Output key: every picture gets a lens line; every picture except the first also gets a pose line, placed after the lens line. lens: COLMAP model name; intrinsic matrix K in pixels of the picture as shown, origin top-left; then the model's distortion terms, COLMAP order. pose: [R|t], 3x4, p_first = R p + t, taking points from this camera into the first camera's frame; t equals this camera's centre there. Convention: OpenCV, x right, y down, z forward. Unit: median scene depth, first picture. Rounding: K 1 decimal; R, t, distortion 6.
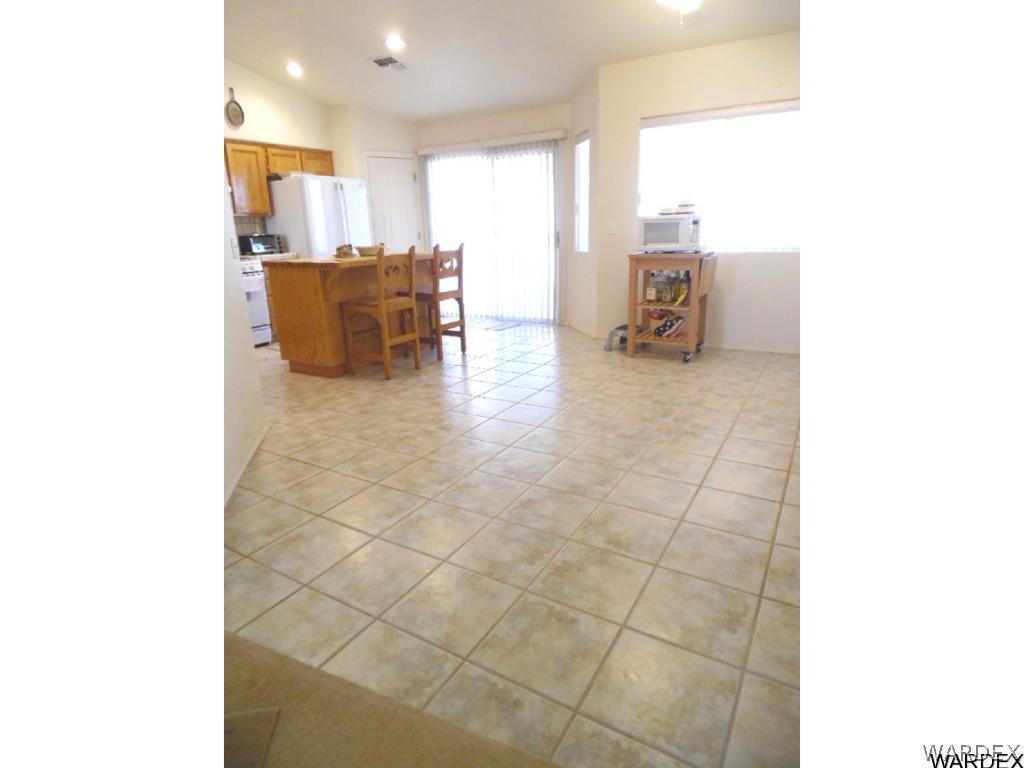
lens RADIAL K [[544.9, 0, 514.6], [0, 544.9, 385.0], [0, 0, 1]] dist [-0.013746, -0.001757]
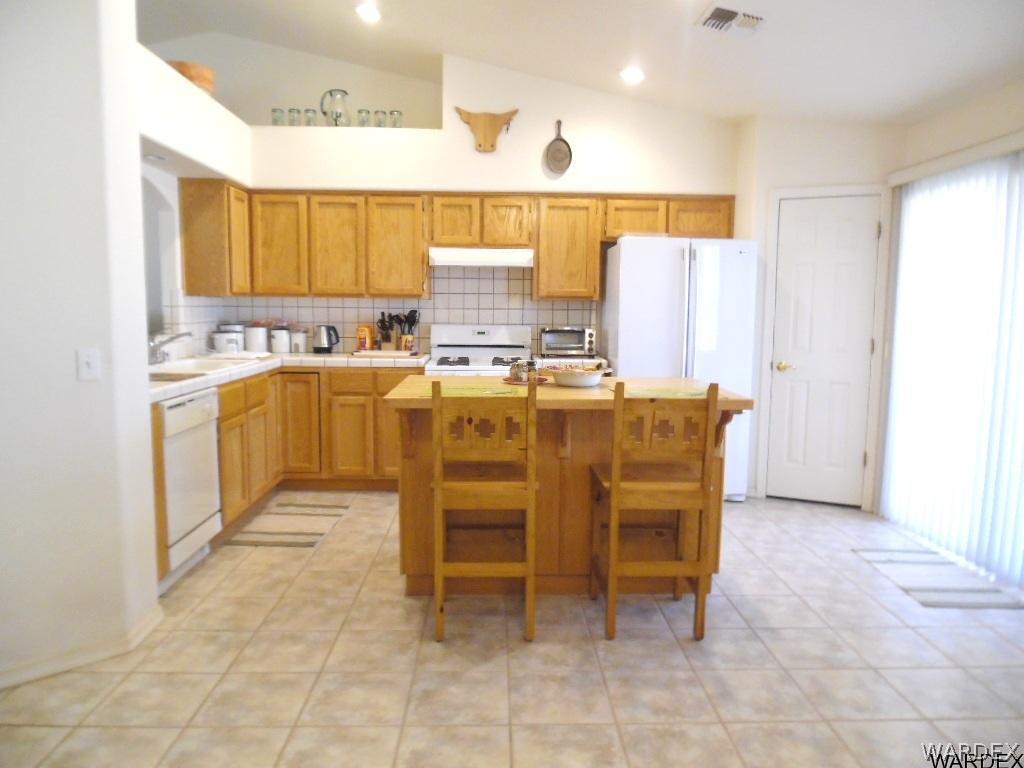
lens RADIAL K [[725.4, 0, 518.1], [0, 725.4, 383.5], [0, 0, 1]] dist [-0.018986, 0.006839]
pose [[0.533706, 0.124295, -0.836486, 0.323355], [-0.261916, 0.964798, -0.023750, -0.239066], [0.804088, 0.231765, 0.547474, 0.662490]]
